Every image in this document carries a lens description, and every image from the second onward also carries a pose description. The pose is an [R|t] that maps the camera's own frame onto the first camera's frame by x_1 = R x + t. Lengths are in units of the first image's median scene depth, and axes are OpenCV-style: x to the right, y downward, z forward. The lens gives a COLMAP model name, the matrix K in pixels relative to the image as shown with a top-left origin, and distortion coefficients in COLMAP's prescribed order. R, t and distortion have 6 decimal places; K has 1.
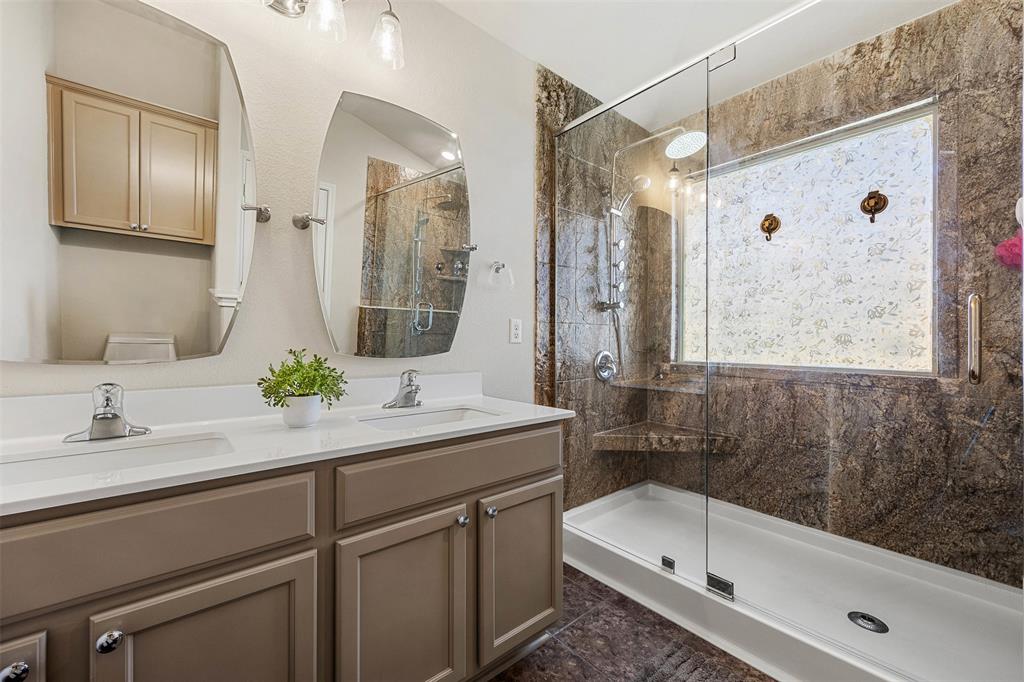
lens RADIAL K [[408.8, 0, 512.0], [0, 408.8, 341.0], [0, 0, 1]] dist [-0.002572, -0.000206]
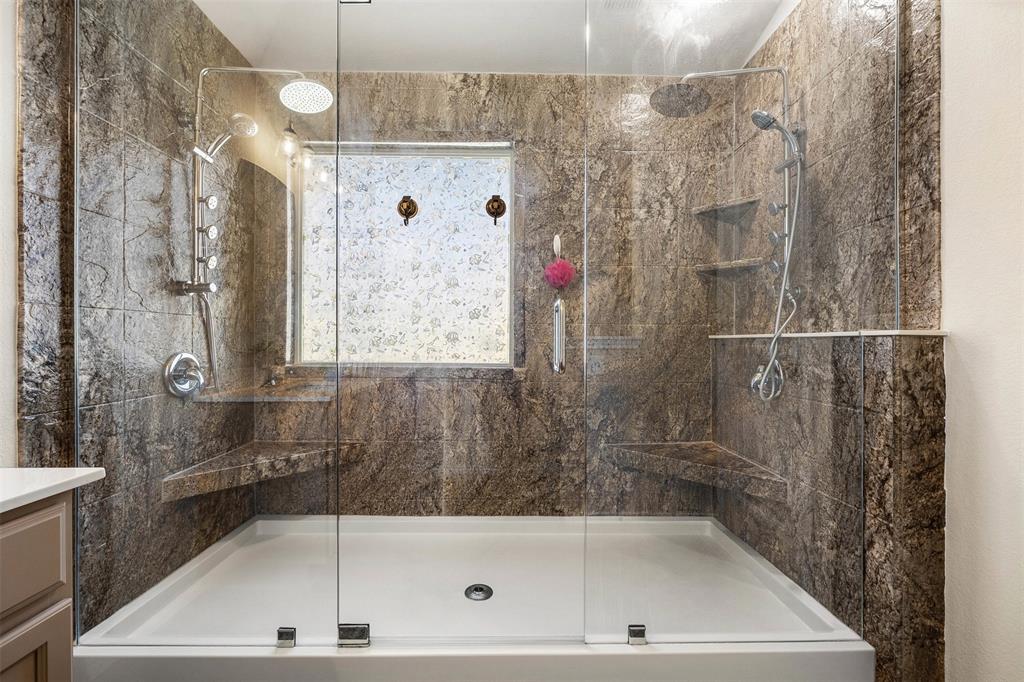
lens RADIAL K [[408.8, 0, 512.0], [0, 408.8, 341.0], [0, 0, 1]] dist [-0.002572, -0.000206]
pose [[0.633861, -0.003810, 0.773438, 0.051297], [0.000043, 0.999988, 0.004891, 0.001276], [-0.773447, -0.003067, 0.633853, 0.155745]]
